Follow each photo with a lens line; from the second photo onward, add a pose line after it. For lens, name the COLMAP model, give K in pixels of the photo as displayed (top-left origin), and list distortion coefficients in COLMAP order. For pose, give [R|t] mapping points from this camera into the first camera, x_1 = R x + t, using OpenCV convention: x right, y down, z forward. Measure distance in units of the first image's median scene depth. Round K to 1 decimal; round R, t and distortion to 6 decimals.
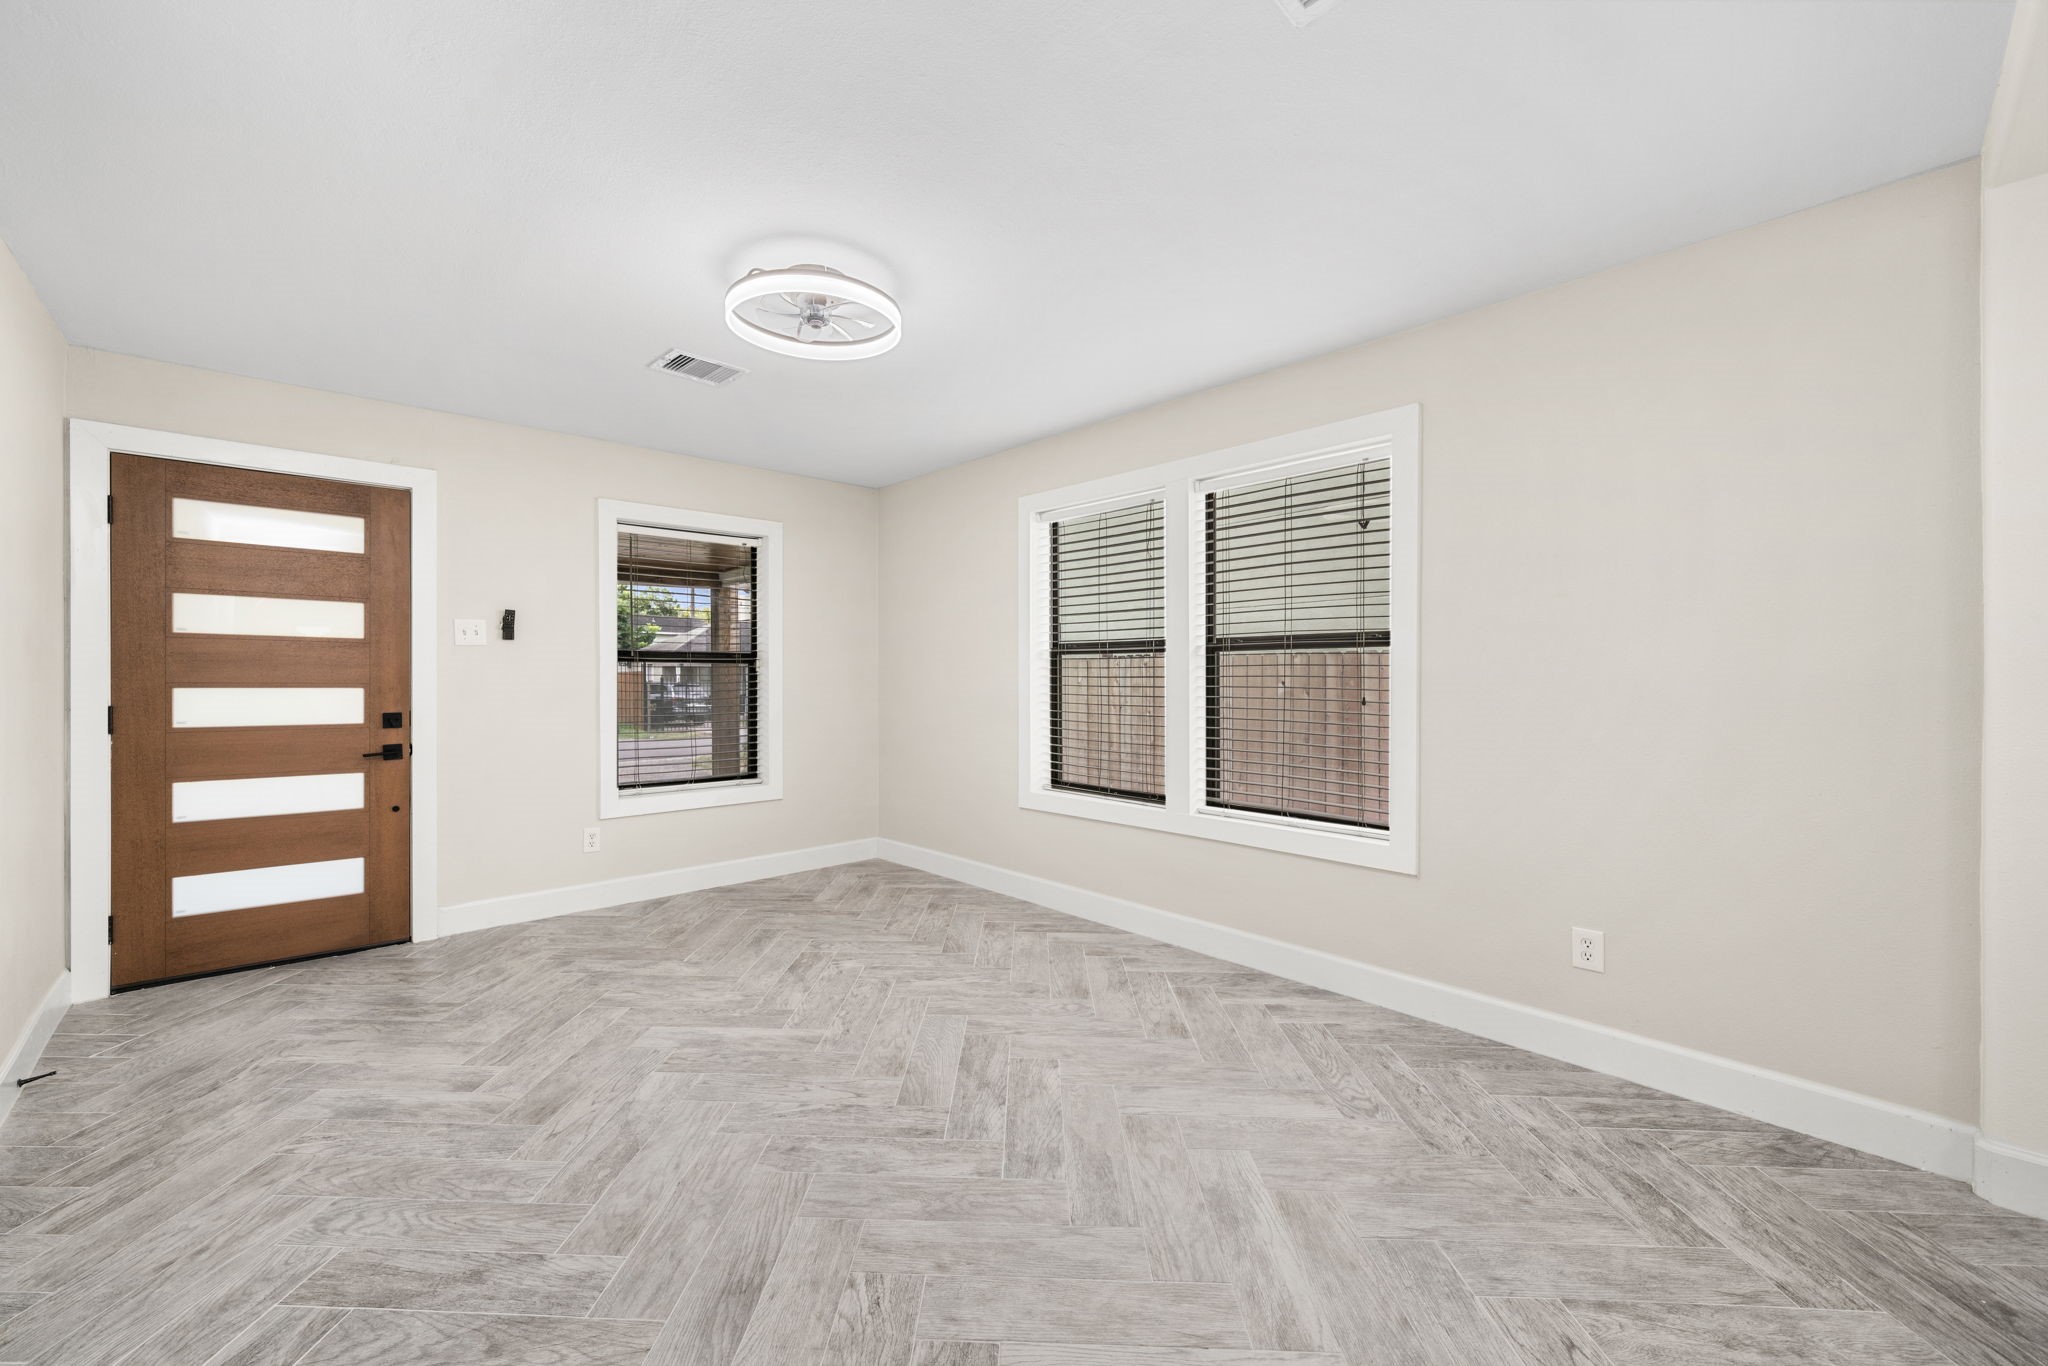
lens RADIAL K [[791.9, 0, 966.3], [0, 791.9, 690.2], [0, 0, 1]] dist [-0.006448, 0.001343]
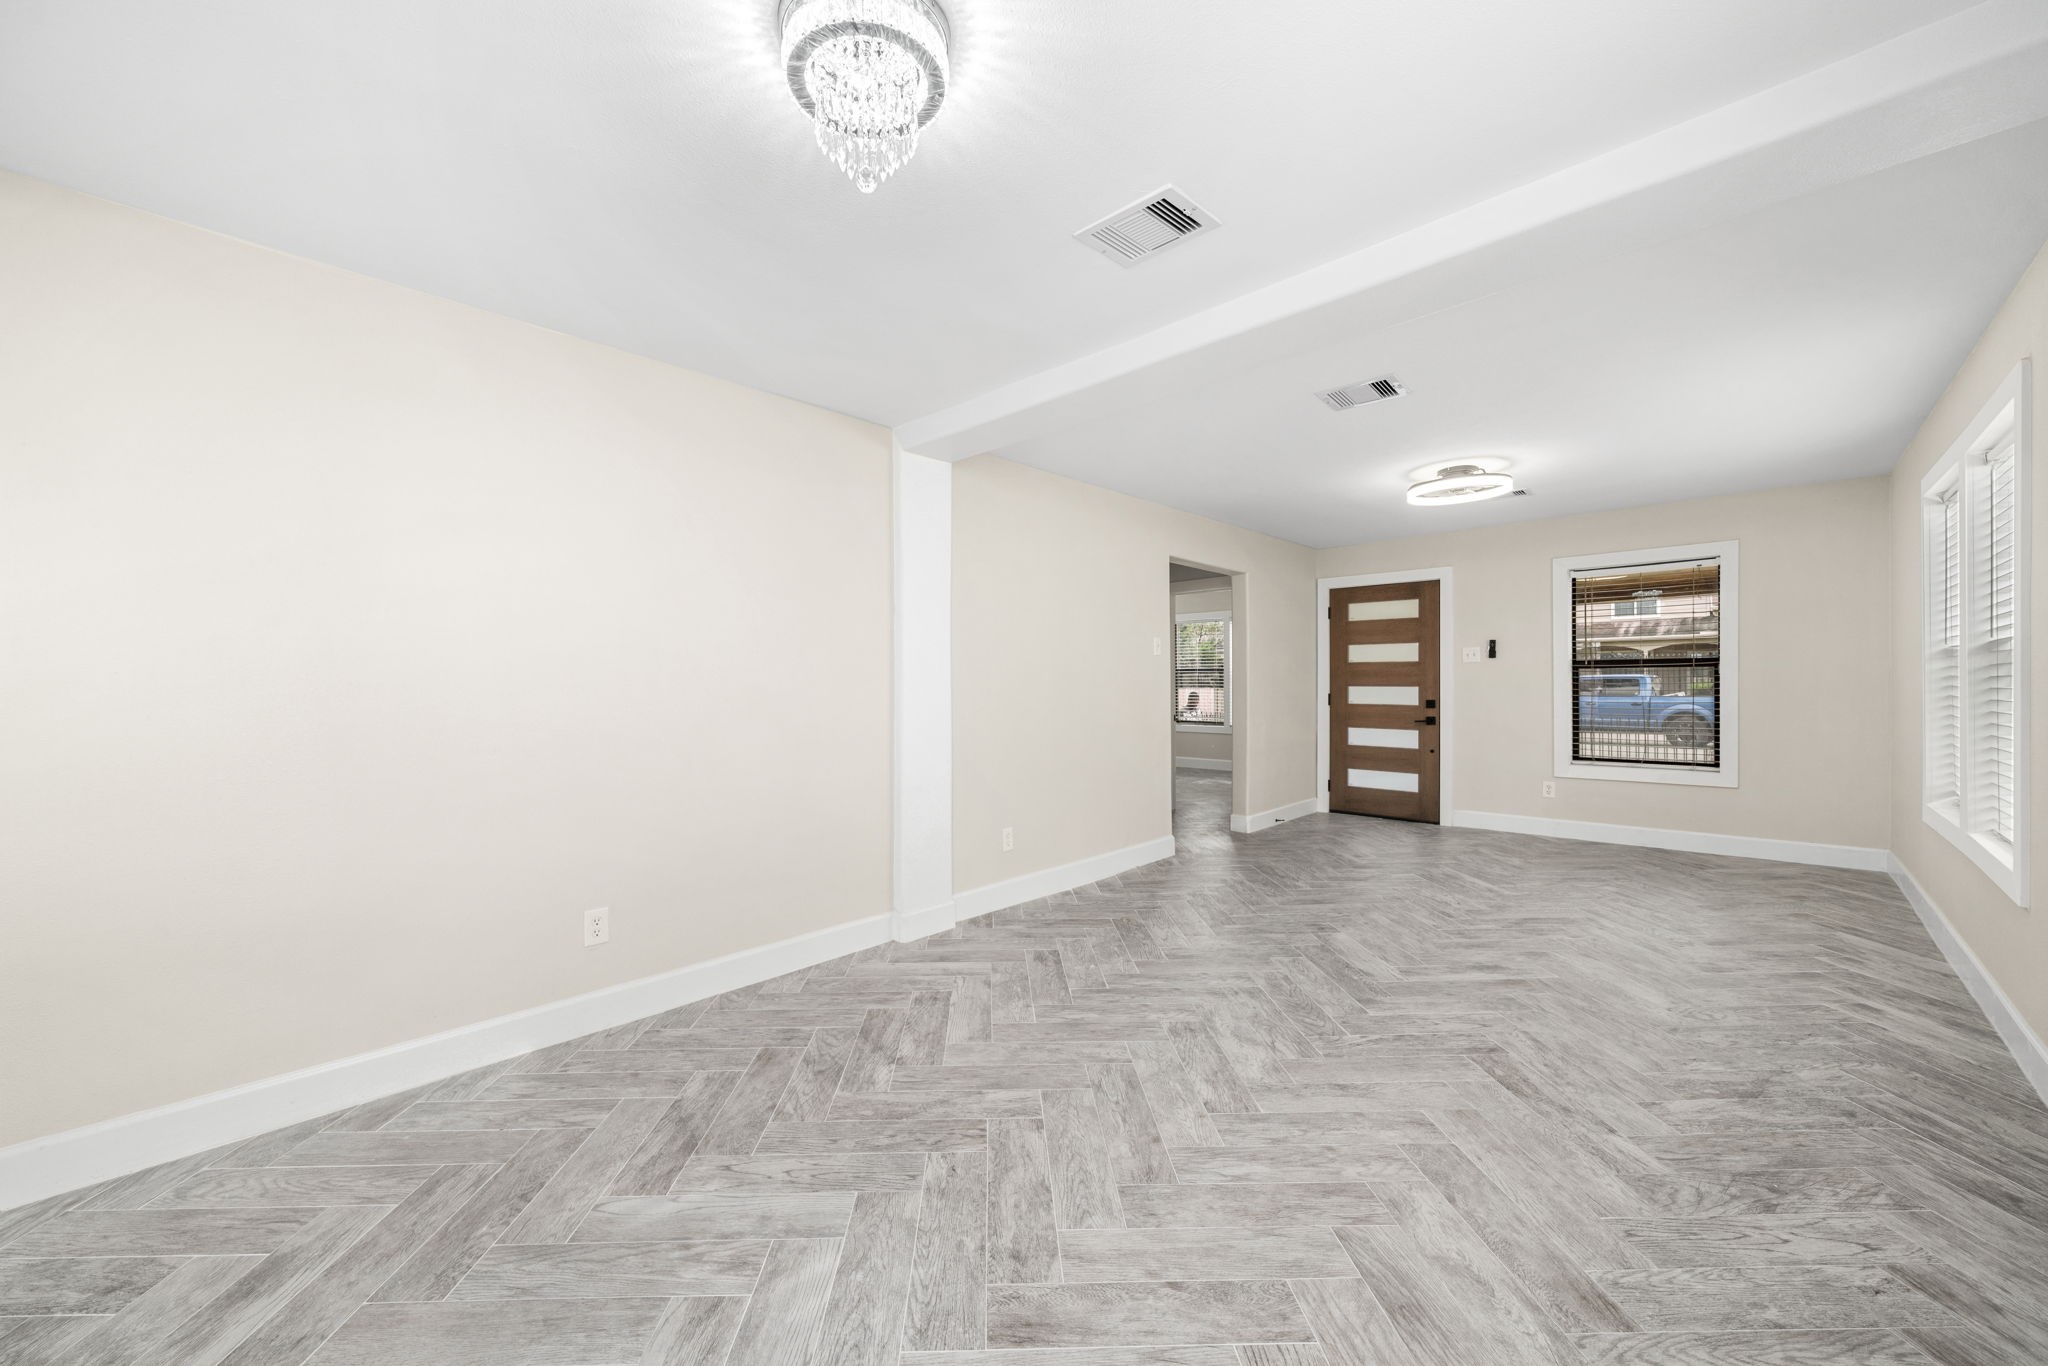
lens RADIAL K [[791.9, 0, 1035.8], [0, 791.9, 686.7], [0, 0, 1]] dist [-0.006448, 0.001343]
pose [[0.101104, 0.001489, -0.994875, 1.193258], [-0.009478, 0.999955, 0.000533, 0.005913], [0.994831, 0.009376, 0.101113, -0.137927]]
